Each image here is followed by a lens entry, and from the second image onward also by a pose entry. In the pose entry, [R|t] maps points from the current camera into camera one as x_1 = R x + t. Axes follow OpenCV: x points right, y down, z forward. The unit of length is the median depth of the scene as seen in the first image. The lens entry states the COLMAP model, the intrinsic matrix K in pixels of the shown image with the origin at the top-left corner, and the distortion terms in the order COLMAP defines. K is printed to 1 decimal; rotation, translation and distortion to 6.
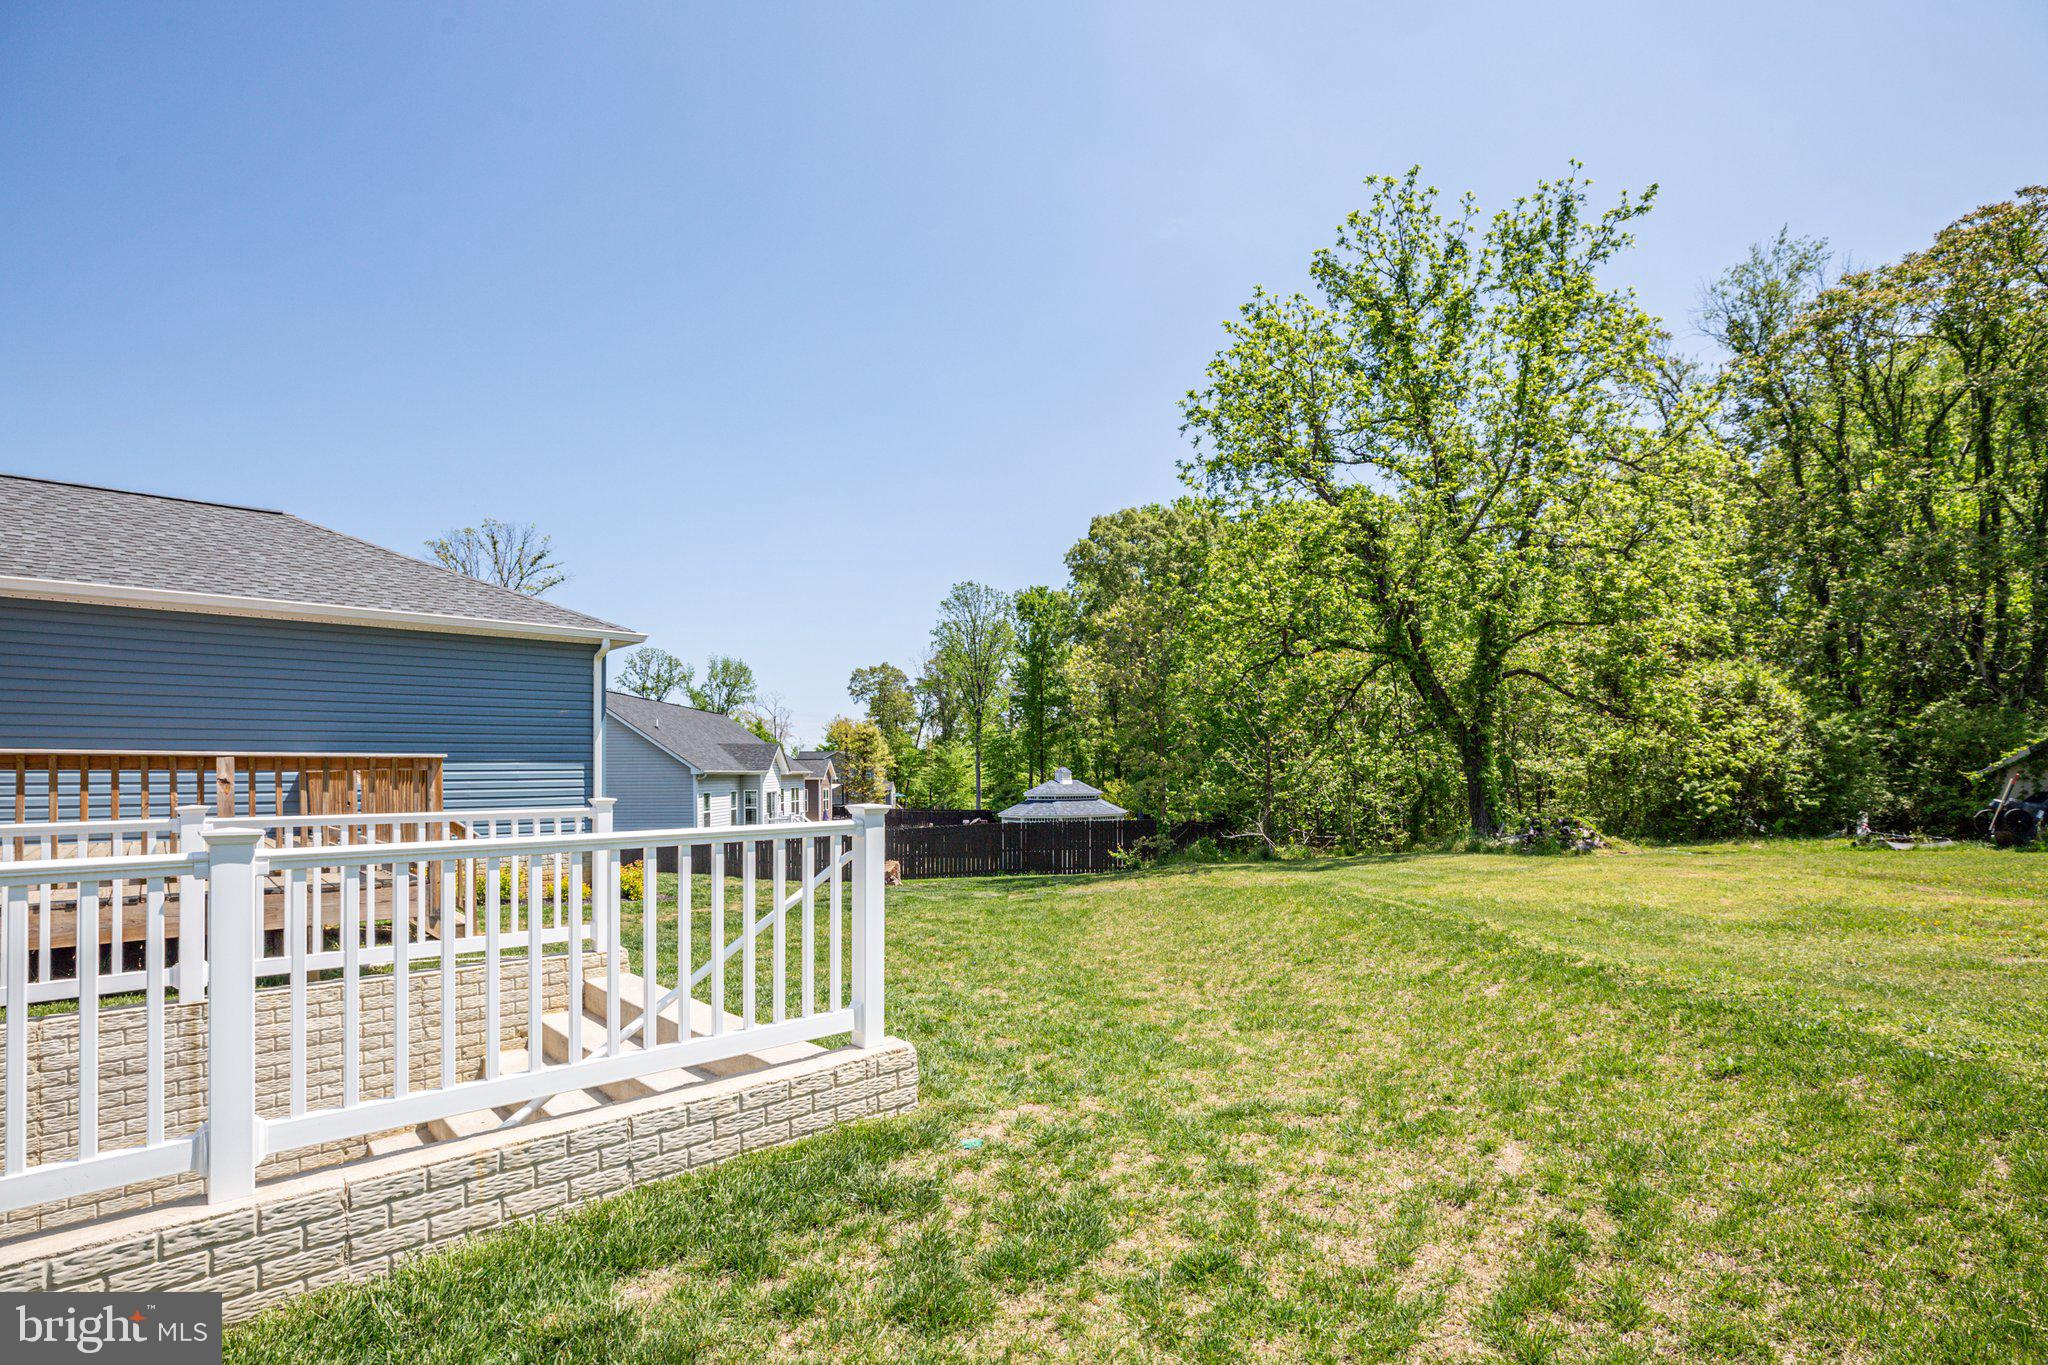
lens RADIAL K [[984.8, 0, 1028.5], [0, 984.8, 782.6], [0, 0, 1]] dist [-0.000786, -0.000081]
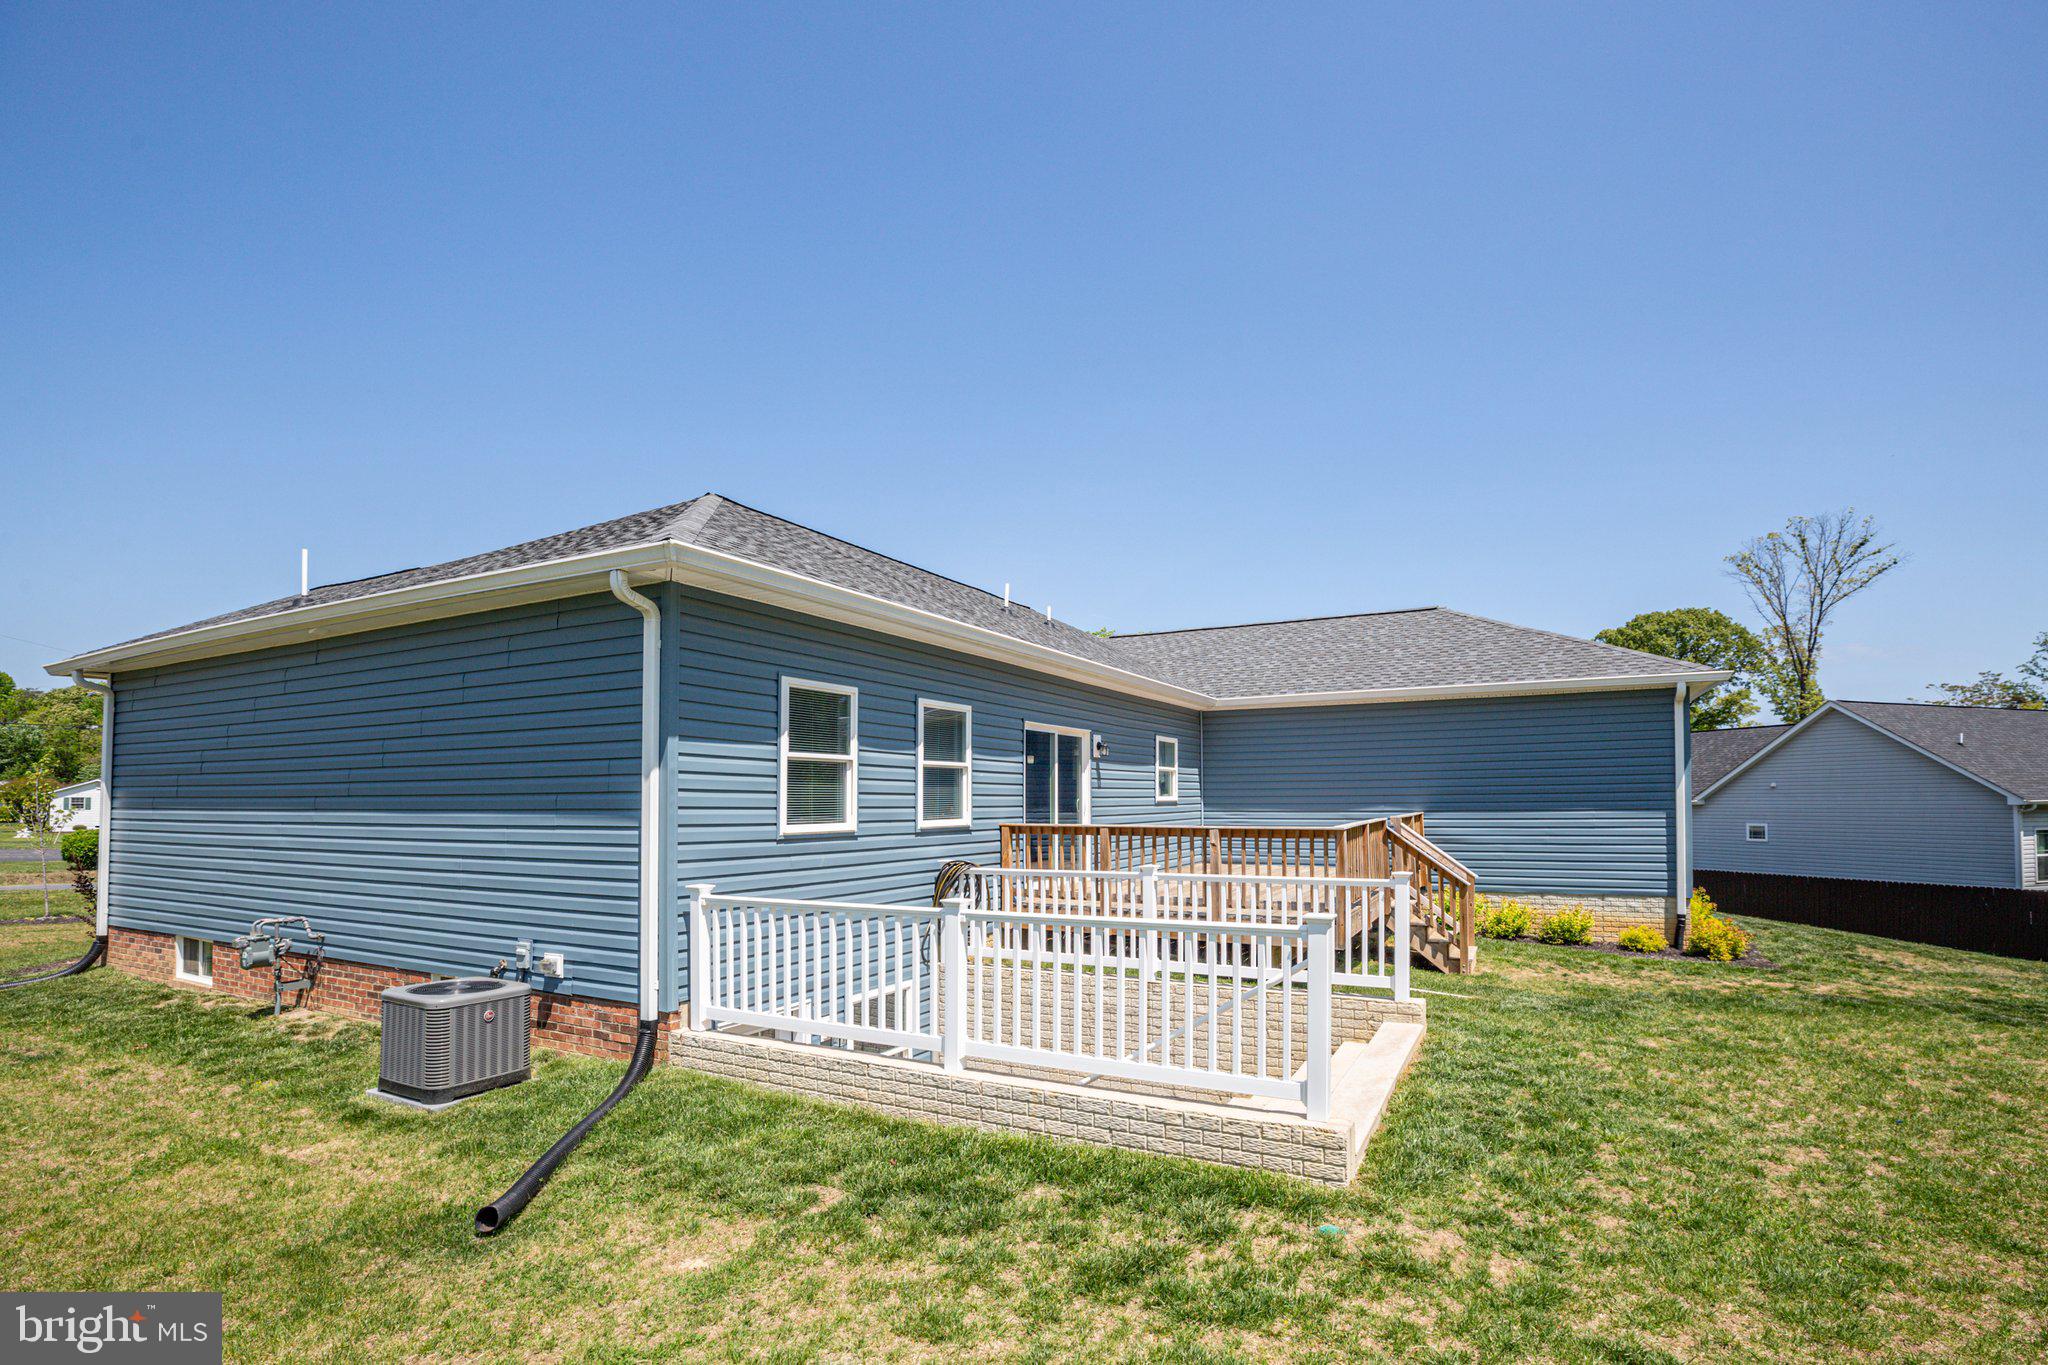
lens RADIAL K [[984.8, 0, 1028.5], [0, 984.8, 782.6], [0, 0, 1]] dist [-0.000786, -0.000081]
pose [[0.321406, -0.006833, -0.946917, 0.879411], [-0.000825, 0.999972, -0.007496, -0.132496], [0.946941, 0.003191, 0.321392, 0.304864]]
